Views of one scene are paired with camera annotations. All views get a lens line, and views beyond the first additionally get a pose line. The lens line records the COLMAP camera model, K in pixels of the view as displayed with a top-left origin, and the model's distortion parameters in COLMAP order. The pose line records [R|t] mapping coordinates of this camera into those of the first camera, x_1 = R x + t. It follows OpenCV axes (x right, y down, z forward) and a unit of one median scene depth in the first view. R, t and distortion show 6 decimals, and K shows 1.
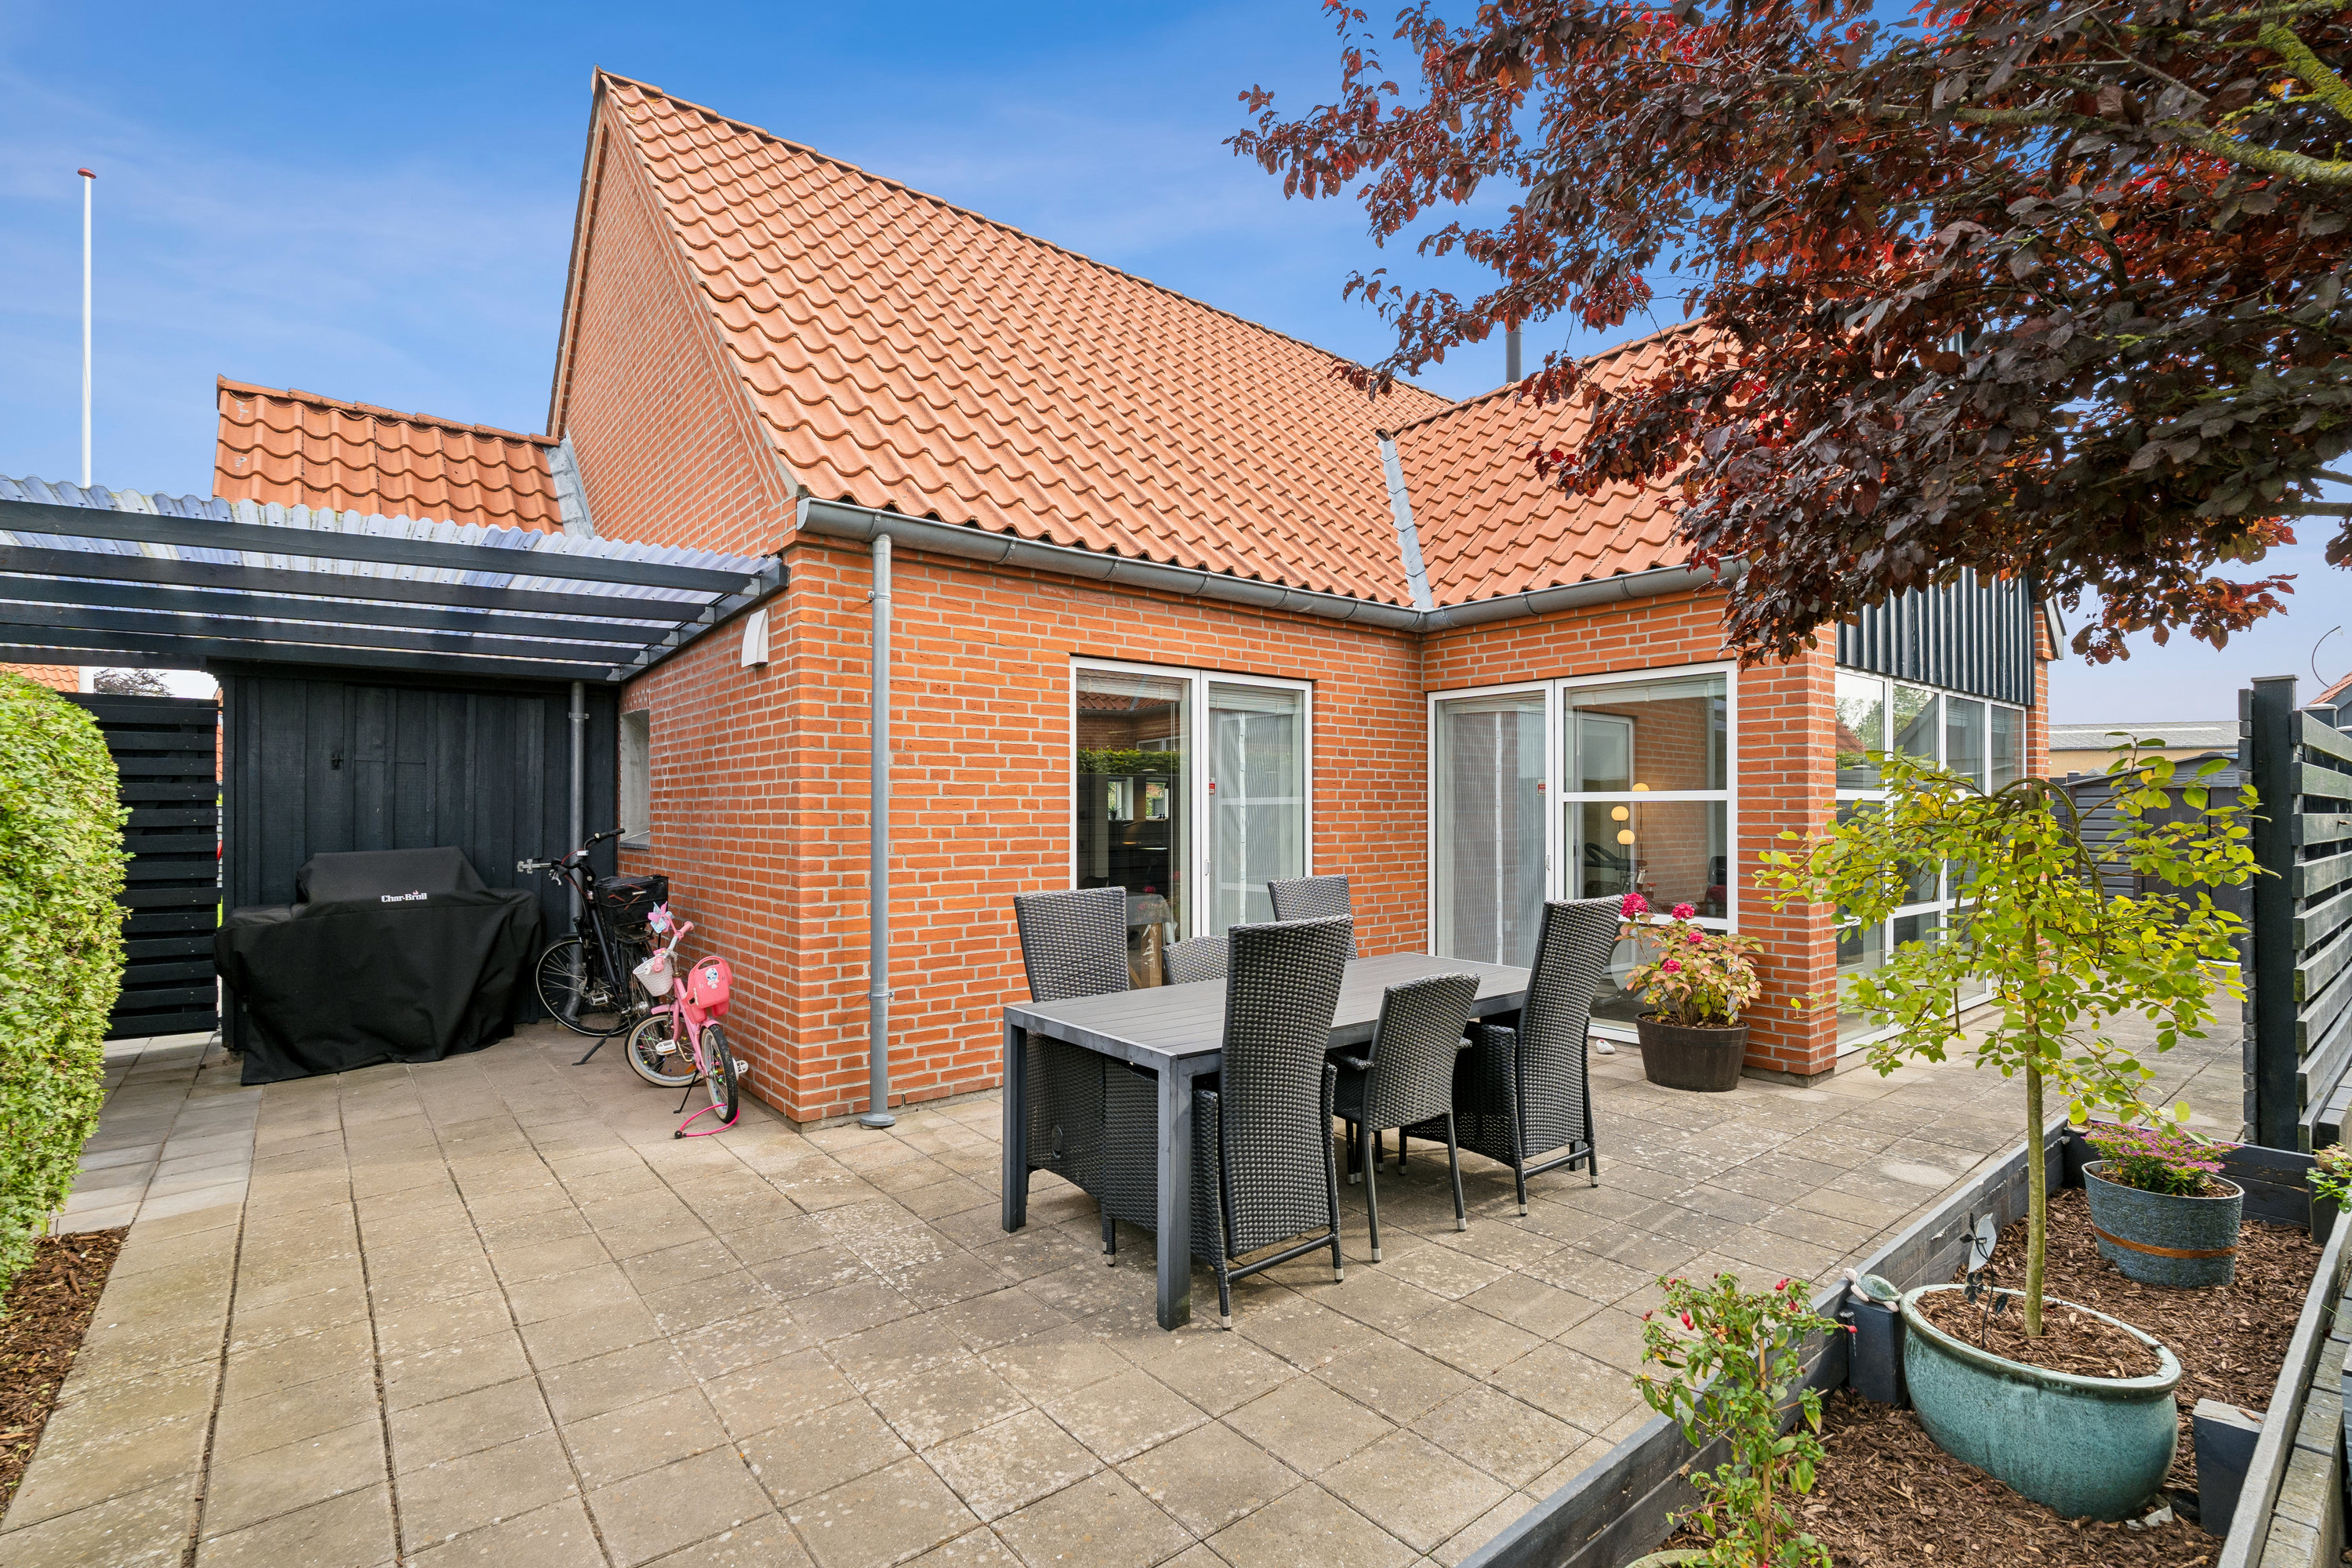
lens RADIAL K [[1069.9, 0, 1177.6], [0, 1069.9, 801.5], [0, 0, 1]] dist [0.001471, -0.000051]
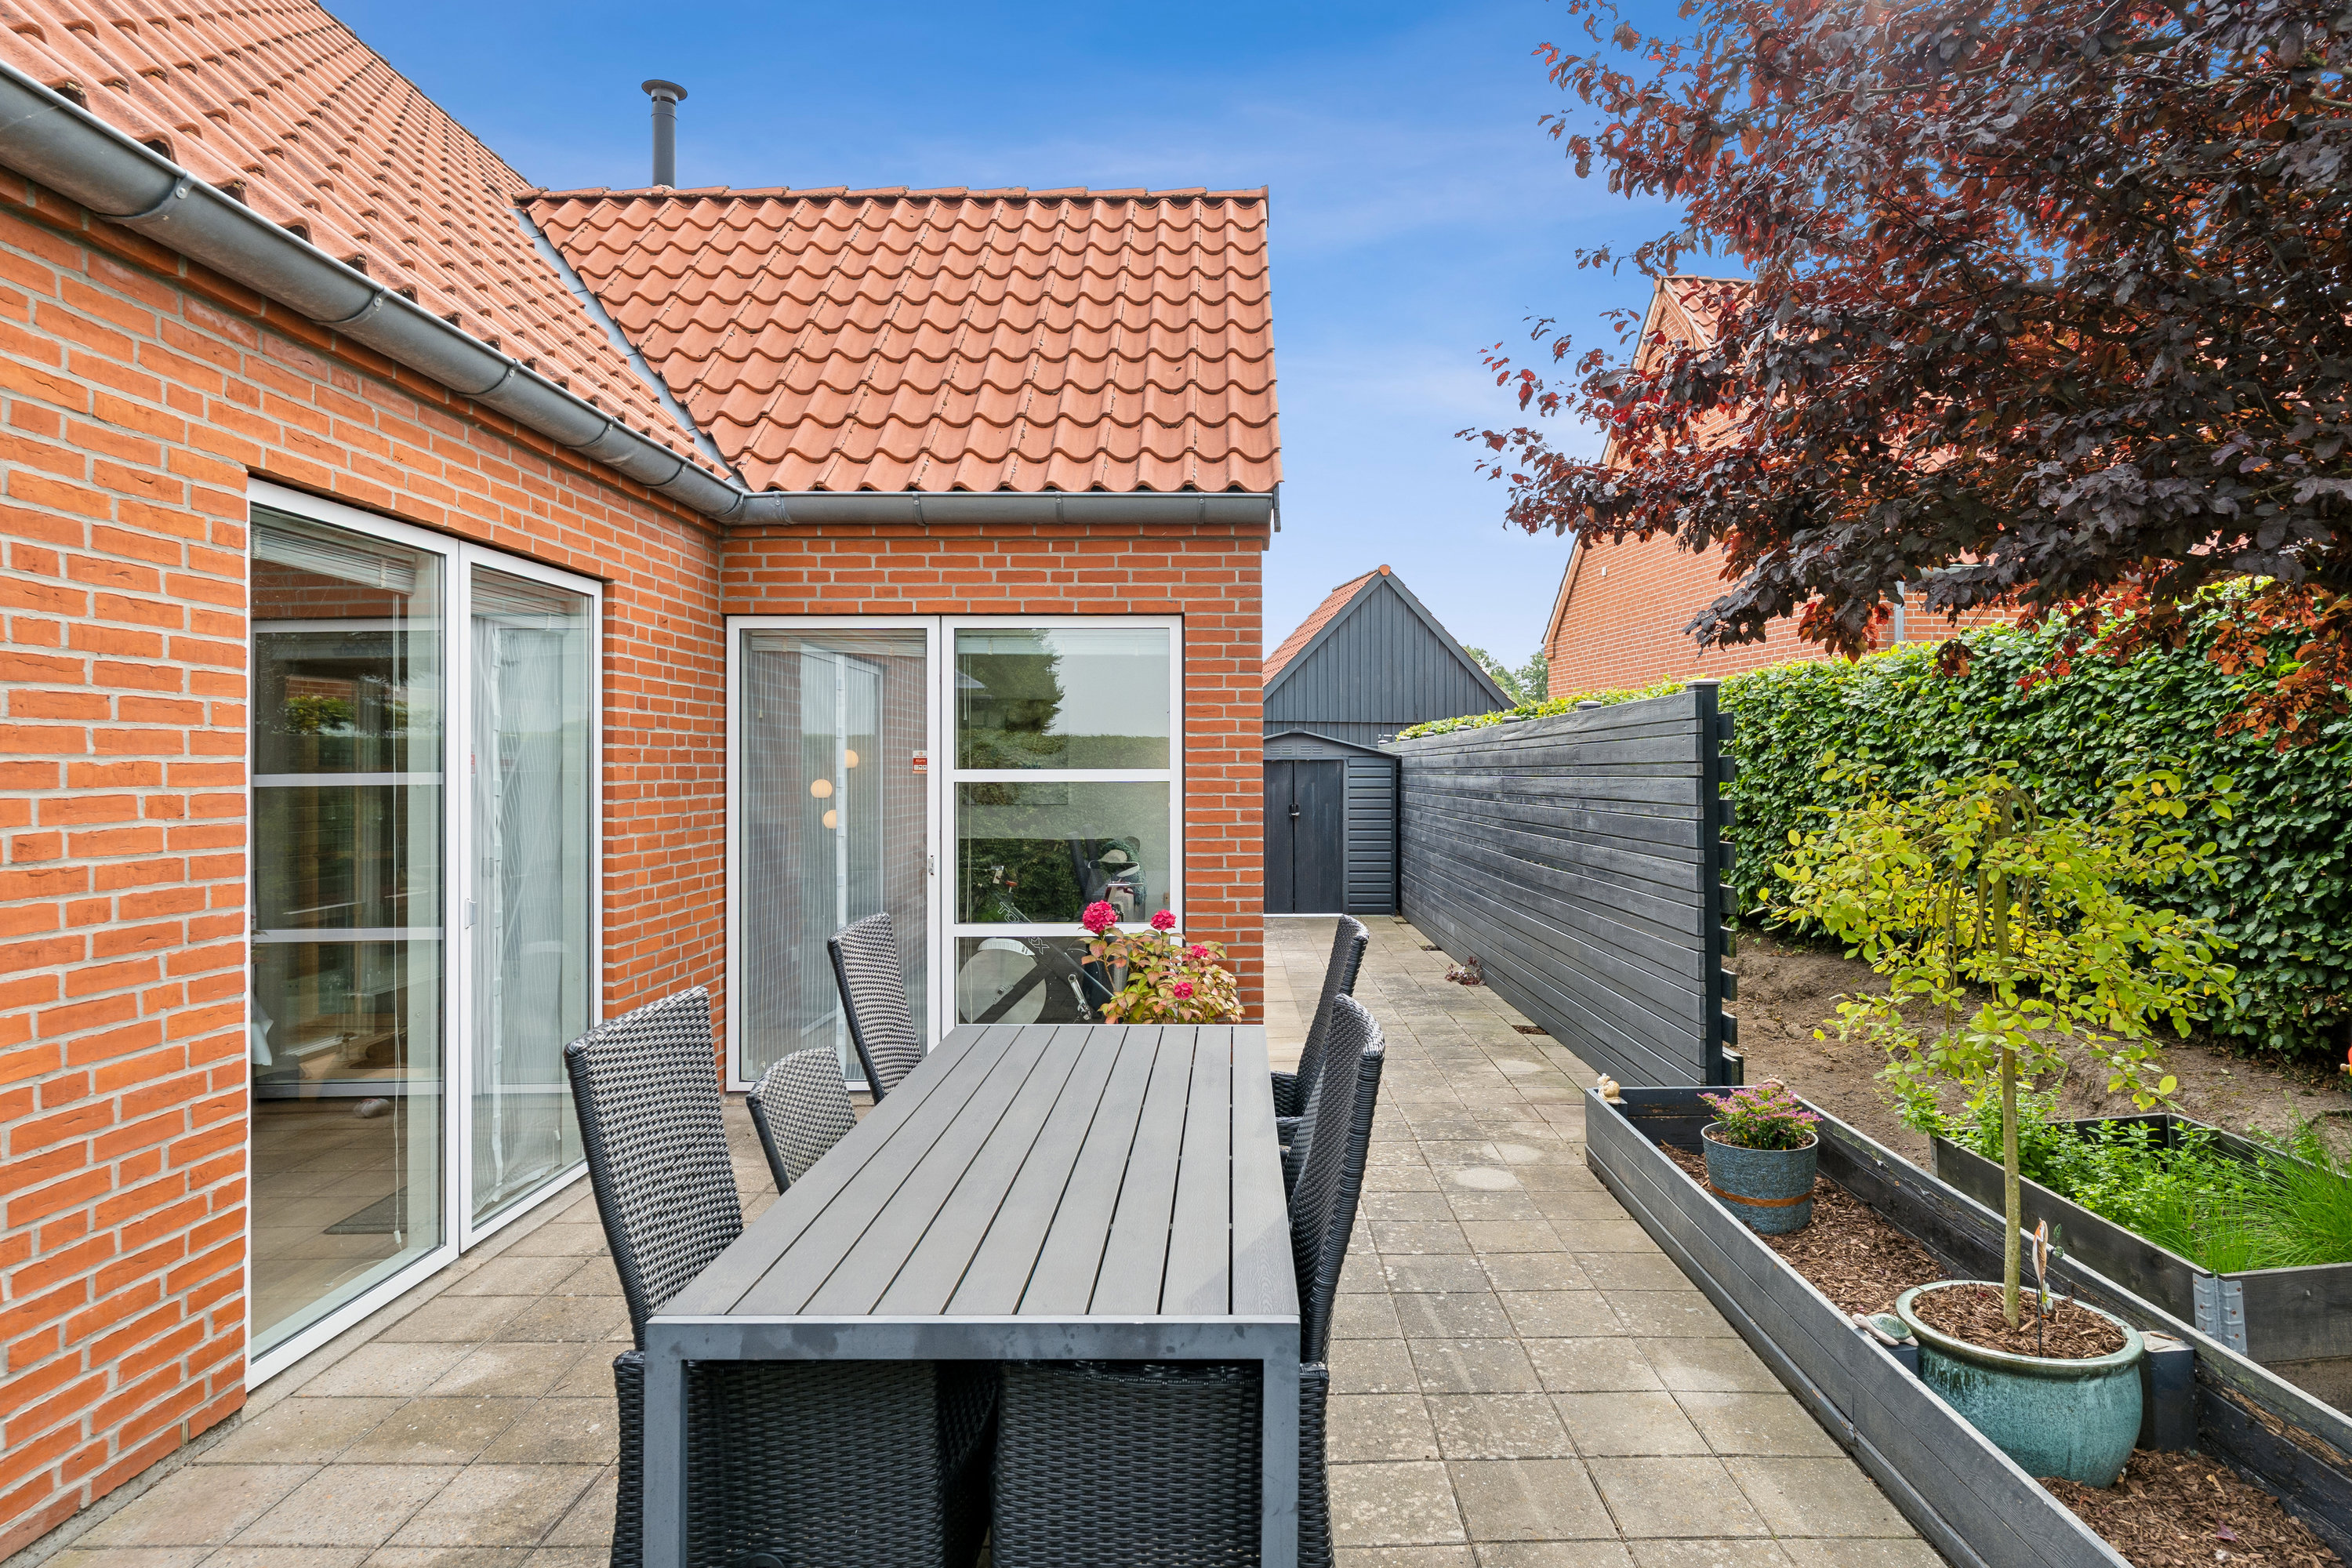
lens RADIAL K [[1310.4, 0, 1178.3], [0, 1310.4, 758.6], [0, 0, 1]] dist [-0.004113, 0.000692]
pose [[0.624690, 0.004121, 0.780862, -0.270093], [-0.003787, 0.999990, -0.002247, -0.015548], [-0.780863, -0.001553, 0.624700, 0.332445]]
